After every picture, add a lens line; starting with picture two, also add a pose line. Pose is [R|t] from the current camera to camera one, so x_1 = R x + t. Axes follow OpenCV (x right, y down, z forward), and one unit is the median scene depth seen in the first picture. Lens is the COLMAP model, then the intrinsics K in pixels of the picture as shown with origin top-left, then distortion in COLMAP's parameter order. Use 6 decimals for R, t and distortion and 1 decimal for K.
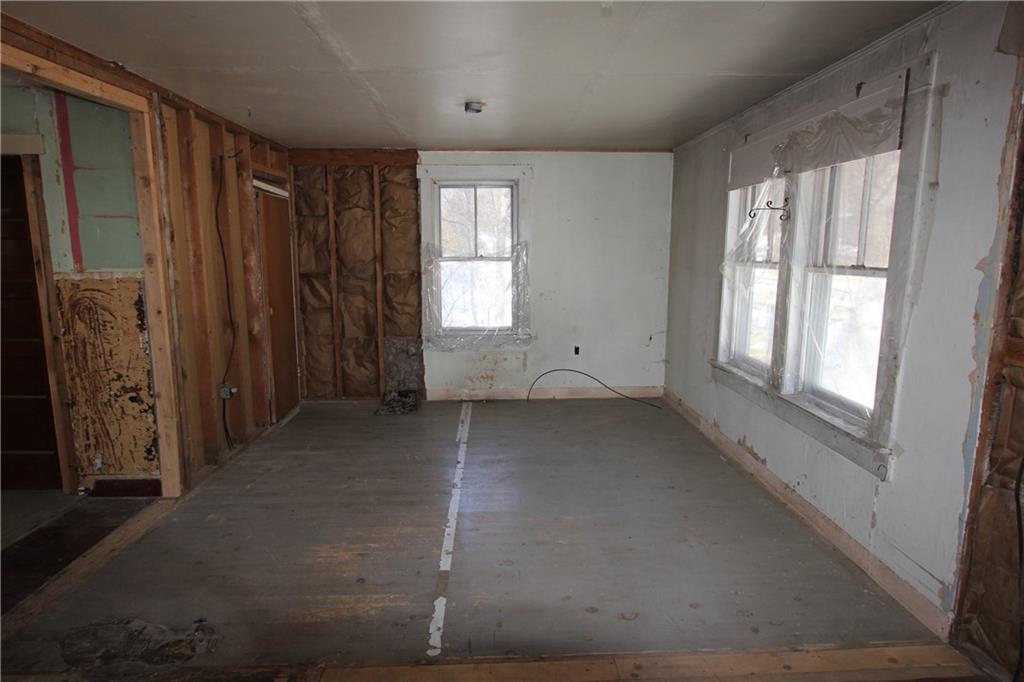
lens RADIAL K [[587.3, 0, 511.6], [0, 587.3, 341.5], [0, 0, 1]] dist [0.001396, 0.000600]
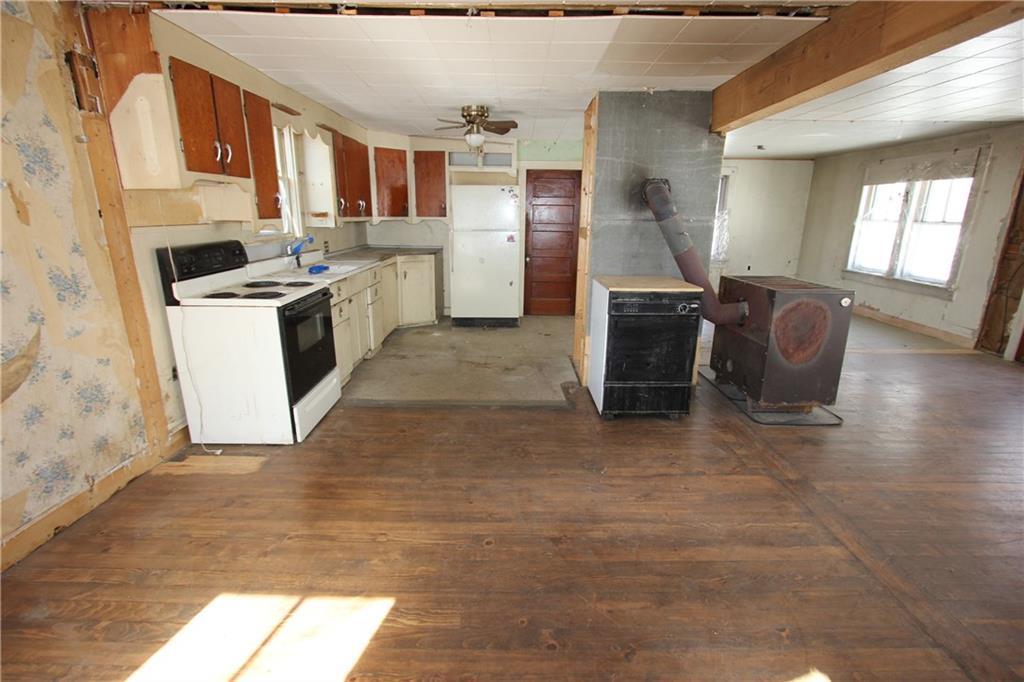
lens RADIAL K [[485.0, 0, 512.0], [0, 485.0, 342.2], [0, 0, 1]] dist [0.002358, -0.000450]
pose [[0.999195, 0.019606, -0.035008, -1.439225], [-0.015778, 0.994191, 0.106470, 0.237256], [0.036892, -0.105832, 0.993699, -1.460665]]
